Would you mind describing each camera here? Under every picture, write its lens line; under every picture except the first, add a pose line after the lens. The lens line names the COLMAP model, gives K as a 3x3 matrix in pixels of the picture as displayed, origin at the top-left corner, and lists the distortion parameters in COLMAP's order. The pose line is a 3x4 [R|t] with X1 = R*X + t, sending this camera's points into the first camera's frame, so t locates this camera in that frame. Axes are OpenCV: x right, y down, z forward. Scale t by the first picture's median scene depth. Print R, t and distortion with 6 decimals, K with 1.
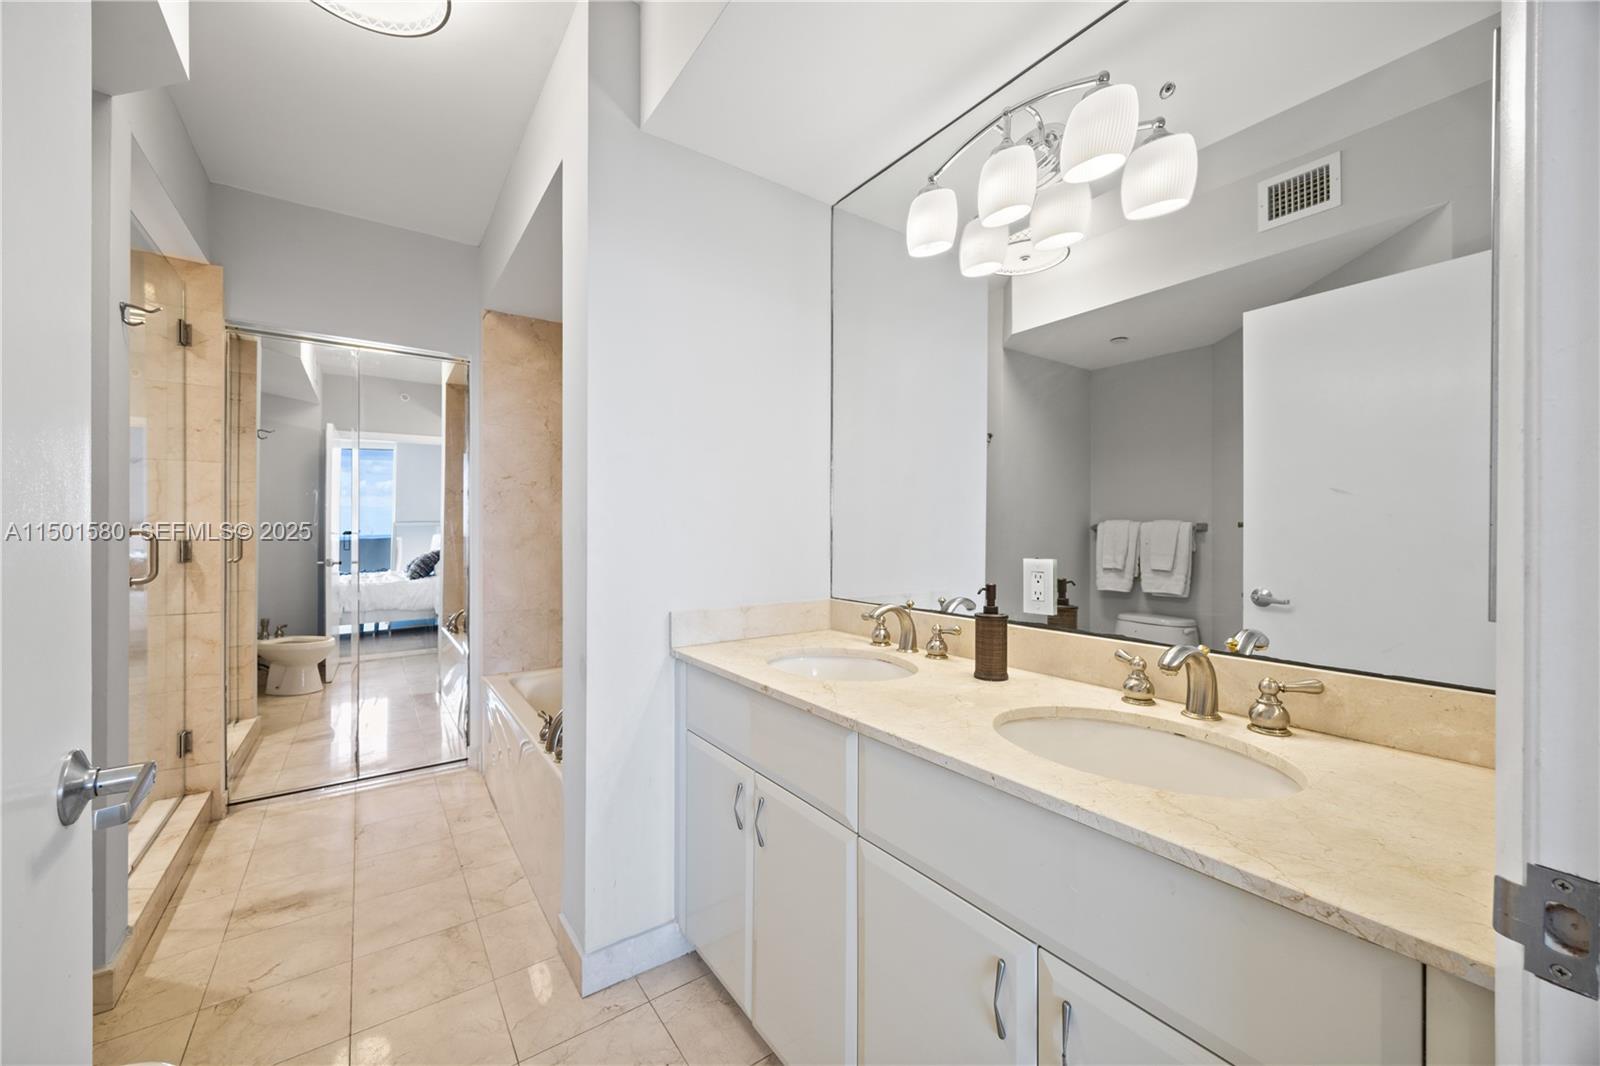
lens RADIAL K [[612.8, 0, 799.8], [0, 612.8, 530.5], [0, 0, 1]] dist [-0.000483, -0.000054]
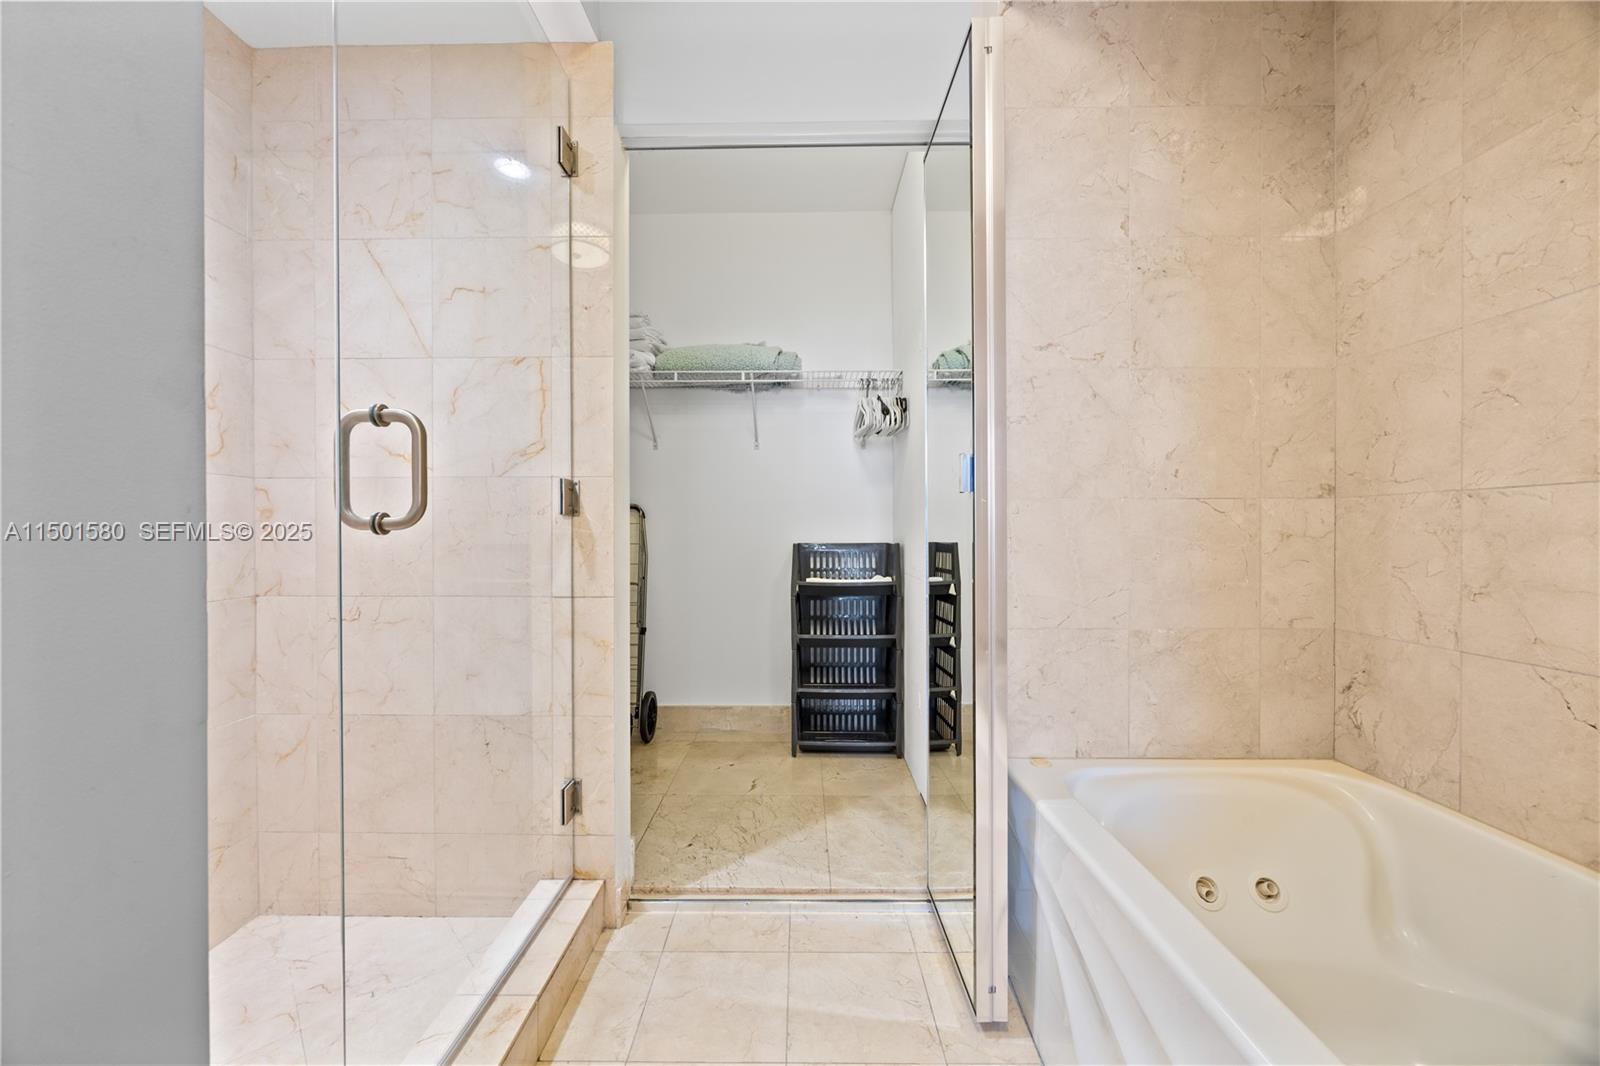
lens RADIAL K [[612.8, 0, 799.8], [0, 612.8, 530.5], [0, 0, 1]] dist [-0.000483, -0.000054]
pose [[0.809427, -0.003267, -0.587212, -0.432420], [0.002607, 0.999995, -0.001970, 0.068462], [0.587215, 0.000064, 0.809431, 0.616755]]
